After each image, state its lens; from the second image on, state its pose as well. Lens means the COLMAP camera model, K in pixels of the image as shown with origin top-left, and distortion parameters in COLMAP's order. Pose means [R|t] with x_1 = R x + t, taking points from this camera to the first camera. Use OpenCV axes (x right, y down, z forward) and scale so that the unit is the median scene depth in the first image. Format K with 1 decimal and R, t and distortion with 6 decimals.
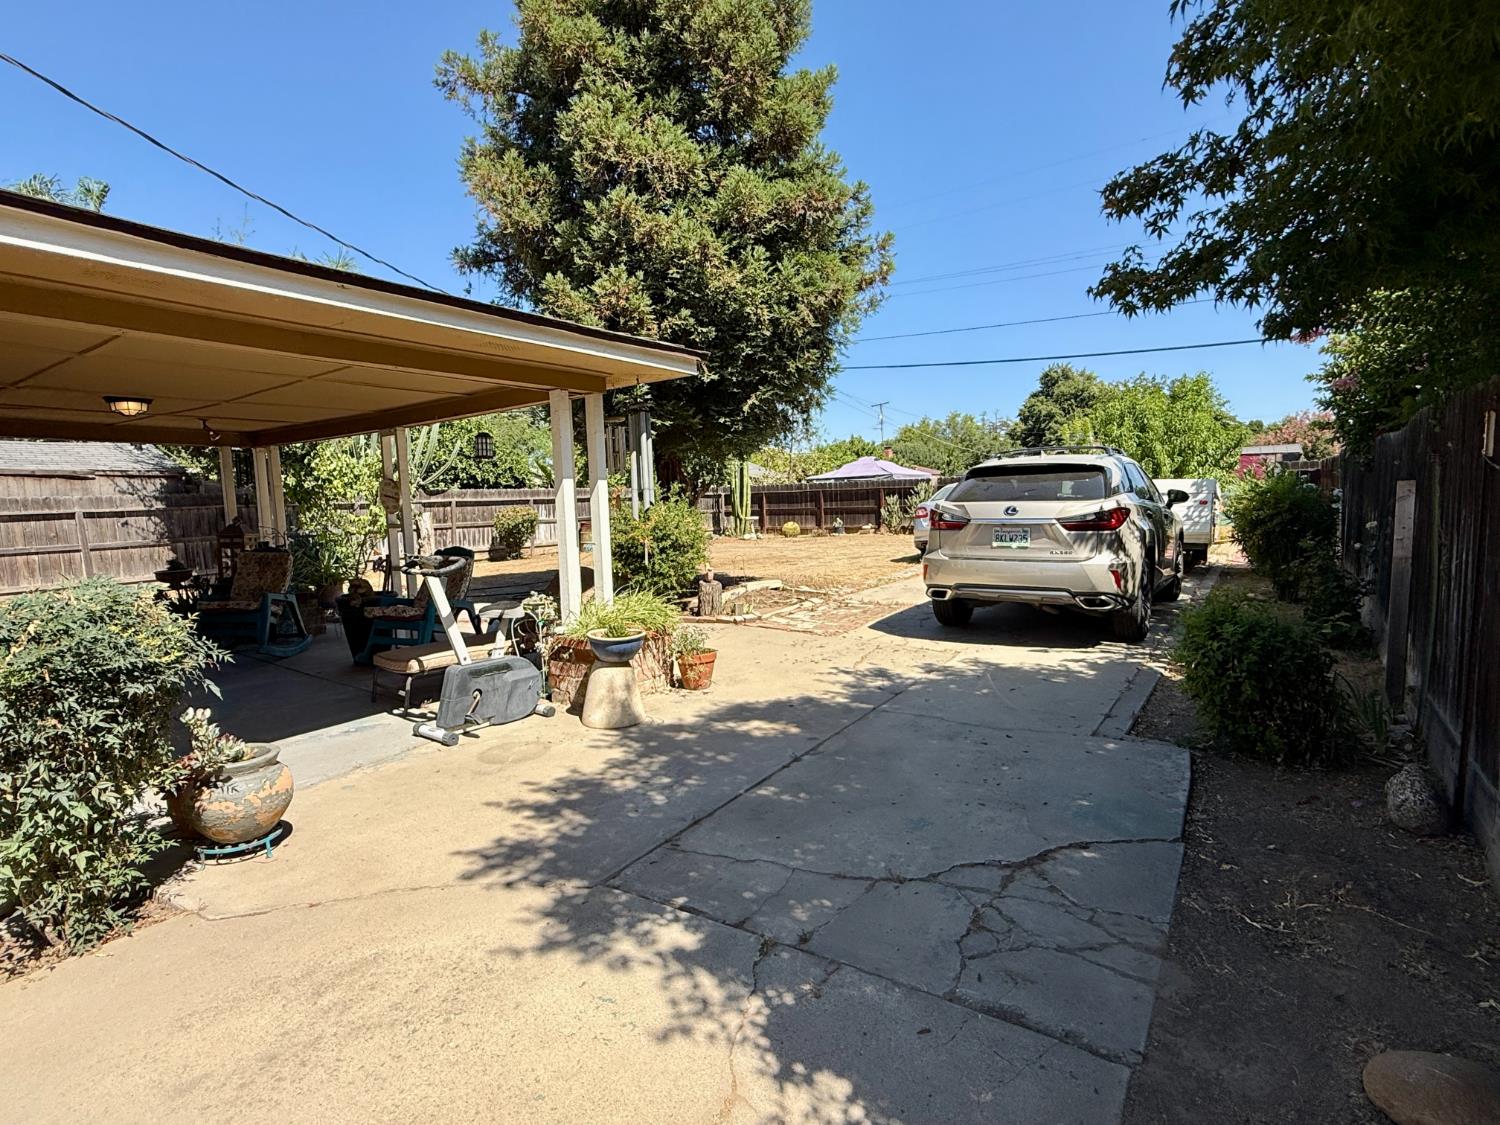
lens RADIAL K [[760.0, 0, 750.0], [0, 760.0, 562.5], [0, 0, 1]] dist [-0.000567, -0.000109]
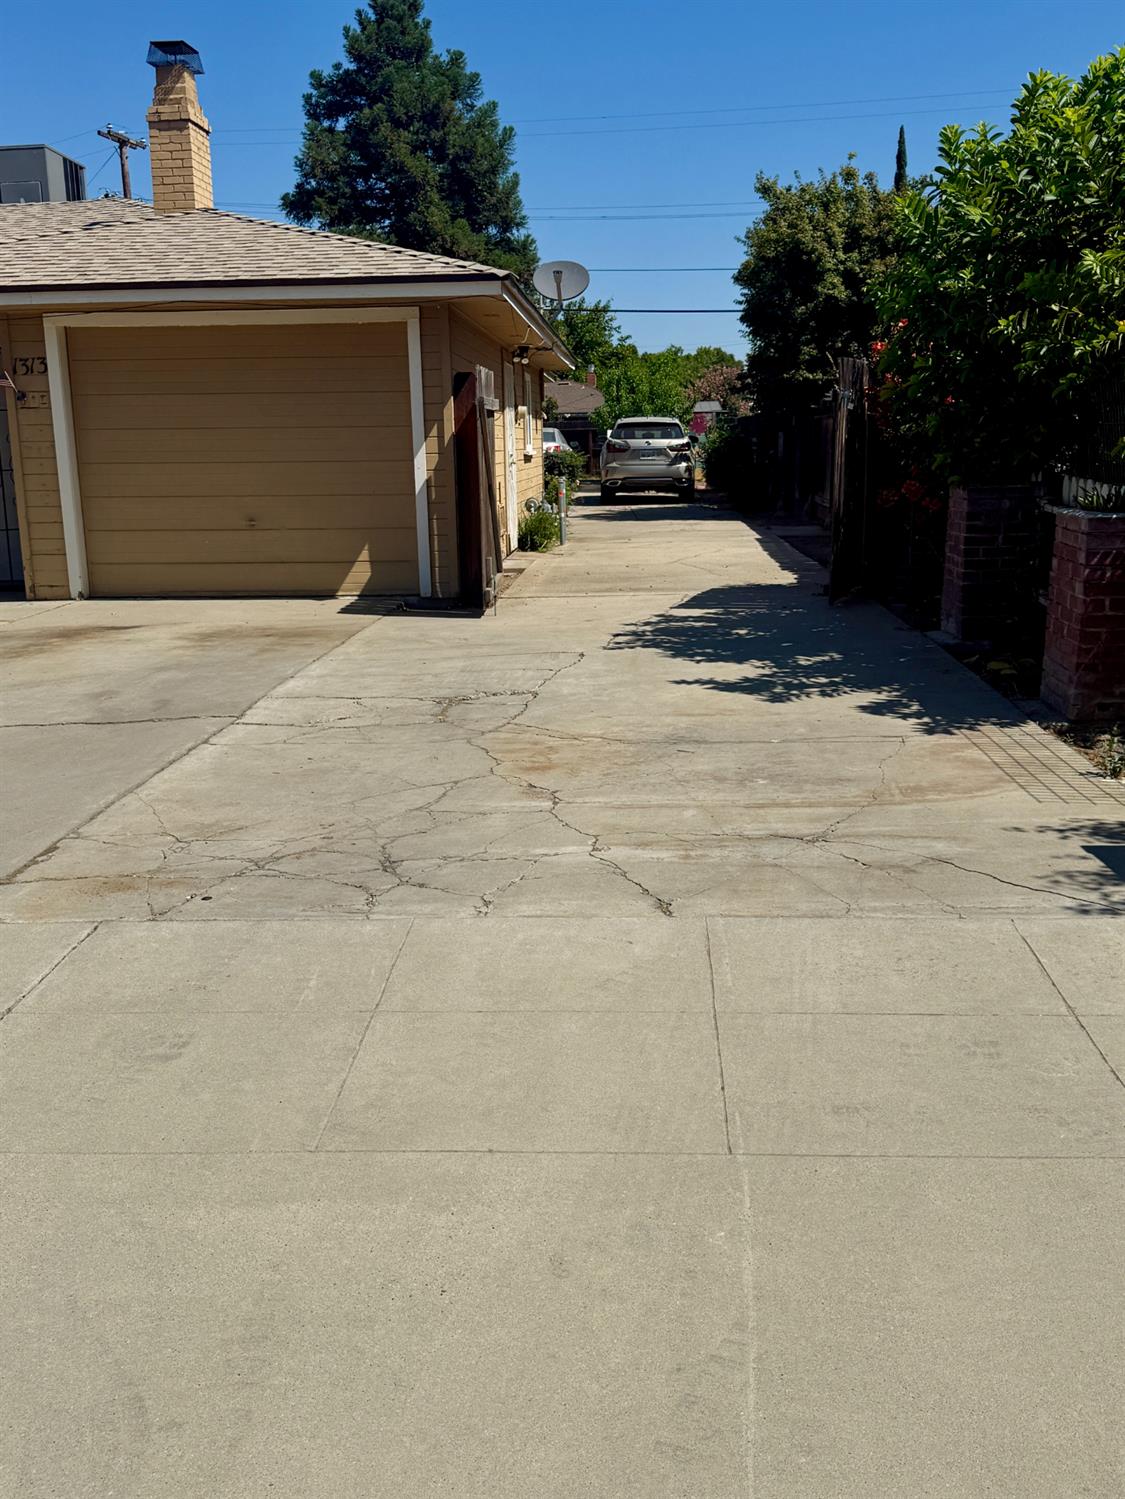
lens RADIAL K [[1434.4, 0, 566.3], [0, 1434.4, 749.7], [0, 0, 1]] dist [0.186518, -0.434369]
pose [[0.849286, -0.097903, 0.518776, -2.122397], [0.038765, 0.991566, 0.123666, 0.287283], [-0.526508, -0.084917, 0.845919, -2.524330]]
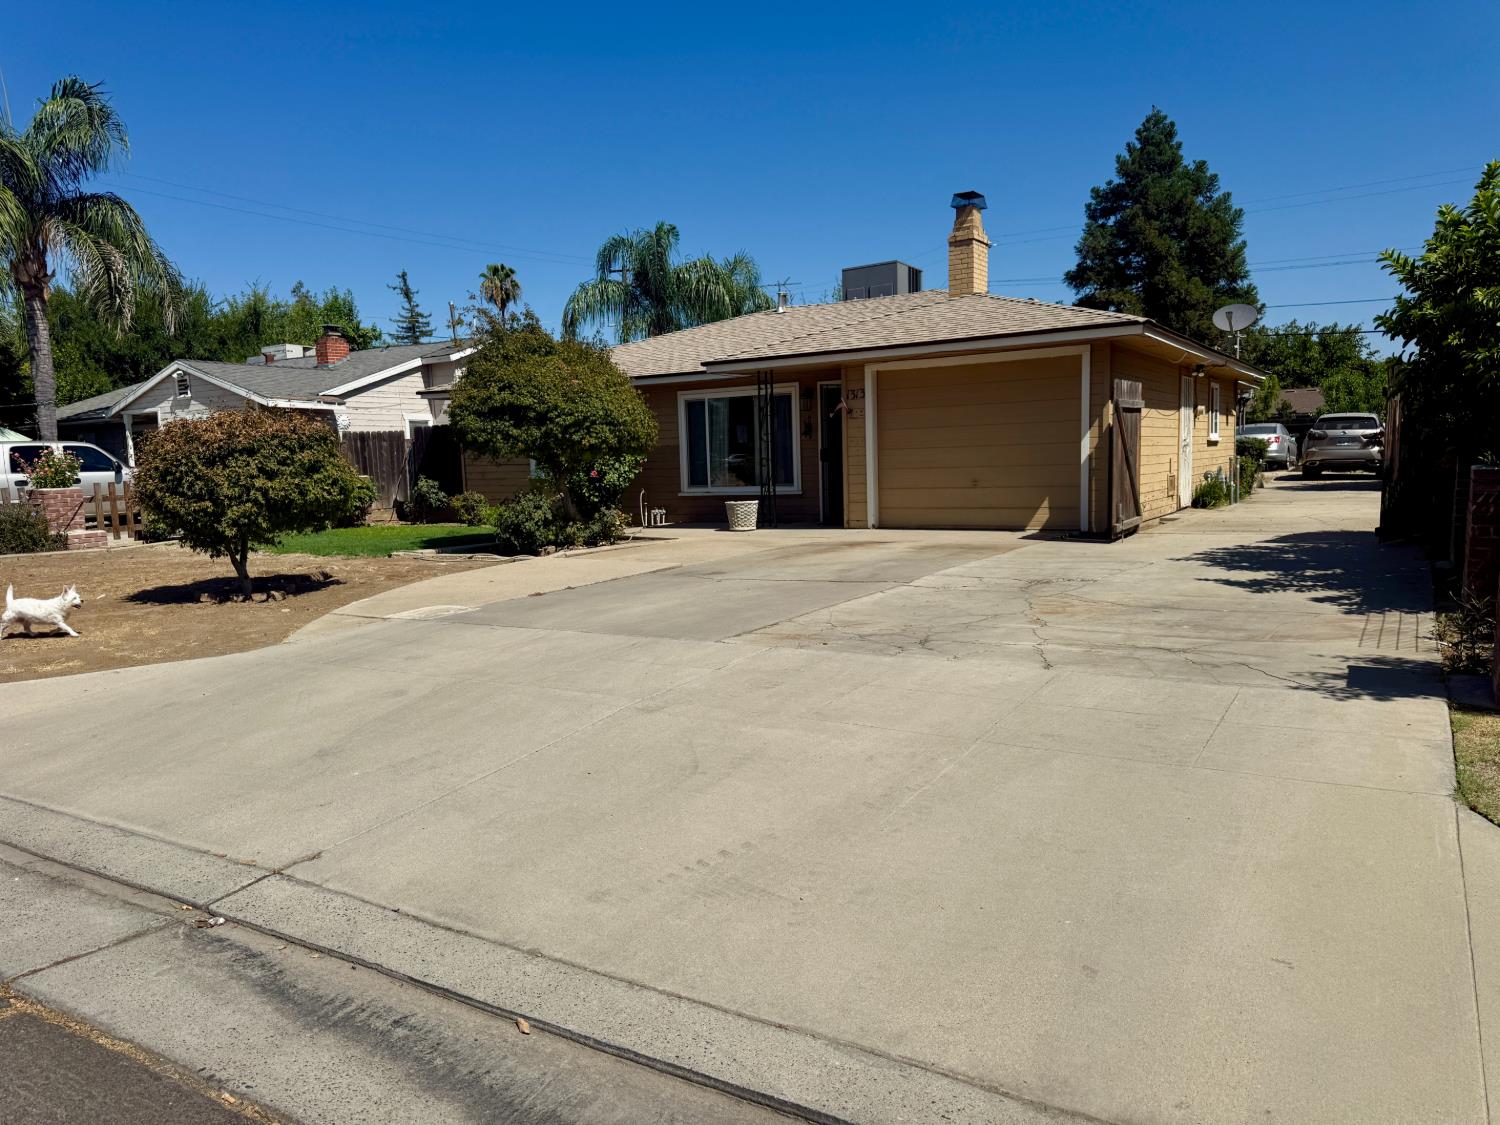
lens RADIAL K [[1050.3, 0, 750.0], [0, 1050.3, 562.5], [0, 0, 1]] dist [0.136380, -0.247826]
pose [[0.998650, -0.004785, 0.051727, -2.048102], [0.003922, 0.999852, 0.016773, 0.335673], [-0.051800, -0.016547, 0.998520, -2.845345]]
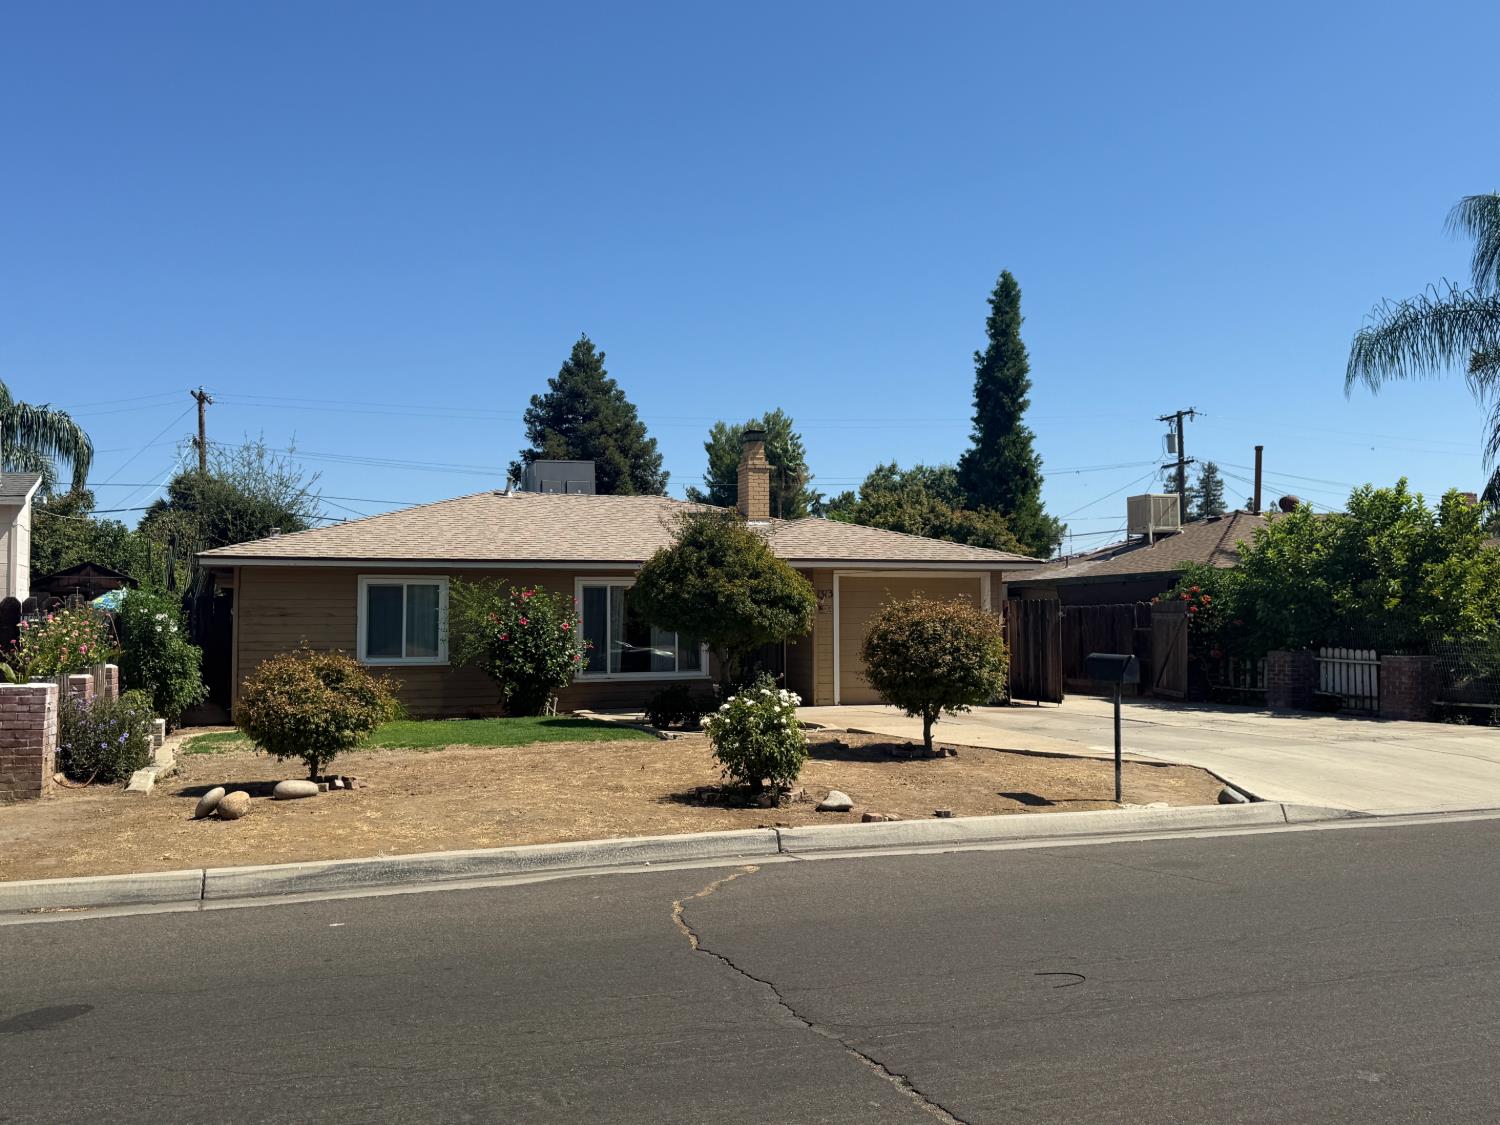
lens RADIAL K [[1373.6, 0, 750.0], [0, 1373.6, 562.5], [0, 0, 1]] dist [-0.000485, -0.000309]
pose [[0.564922, 0.069087, 0.822247, -4.668482], [0.058388, 0.990644, -0.123351, 0.359908], [-0.823076, 0.117693, 0.555603, -2.432936]]
